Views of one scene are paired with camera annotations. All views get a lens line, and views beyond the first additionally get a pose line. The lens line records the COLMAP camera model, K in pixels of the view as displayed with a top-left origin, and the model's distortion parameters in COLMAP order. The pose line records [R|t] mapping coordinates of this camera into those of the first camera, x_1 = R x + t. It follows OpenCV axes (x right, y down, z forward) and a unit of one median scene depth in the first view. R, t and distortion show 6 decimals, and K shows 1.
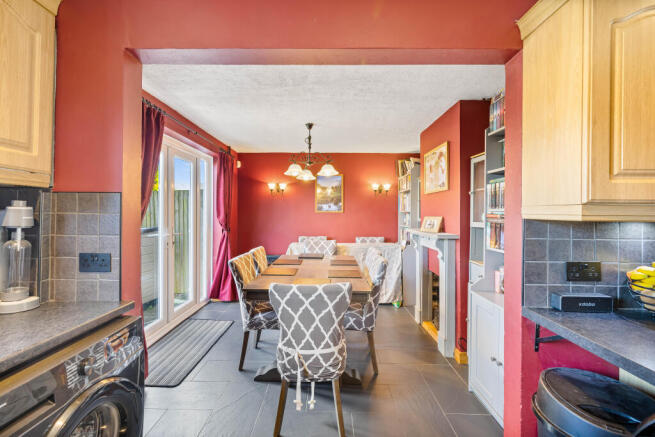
lens RADIAL K [[278.4, 0, 326.9], [0, 278.4, 215.4], [0, 0, 1]] dist [0.000470, 0.000123]
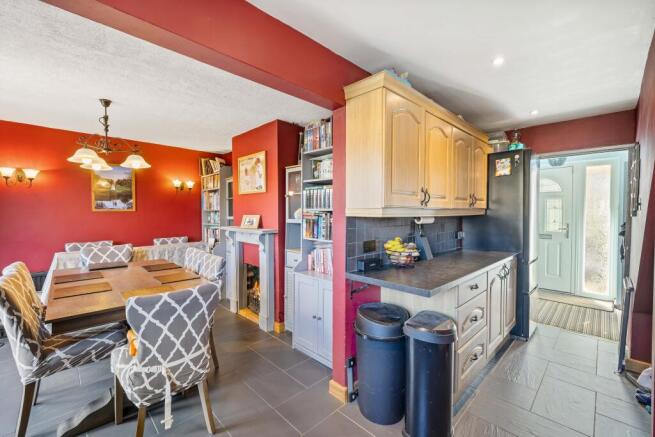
lens RADIAL K [[270.3, 0, 327.5], [0, 270.3, 218.5], [0, 0, 1]] dist [-0.010244, -0.000127]
pose [[0.700033, -0.021013, 0.713801, -0.224394], [0.006533, 0.999714, 0.023024, -0.005109], [-0.714080, -0.011454, 0.699970, 0.010638]]
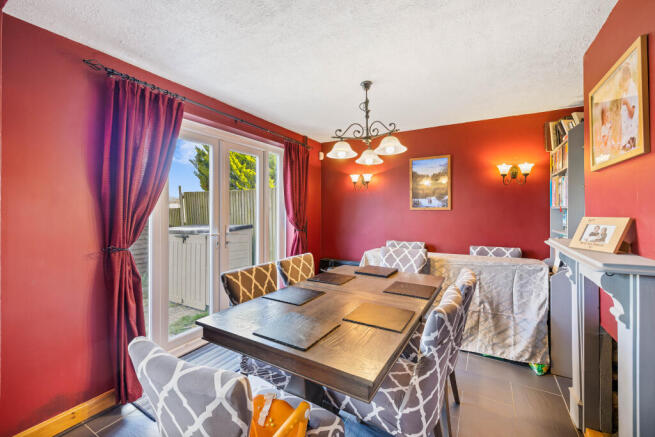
lens RADIAL K [[277.1, 0, 325.1], [0, 277.1, 210.8], [0, 0, 1]] dist [-0.000984, -0.000046]
pose [[0.867091, -0.001910, -0.498147, 0.252885], [-0.002414, 0.999965, -0.008036, -0.001501], [0.498145, 0.008170, 0.867055, 0.455603]]
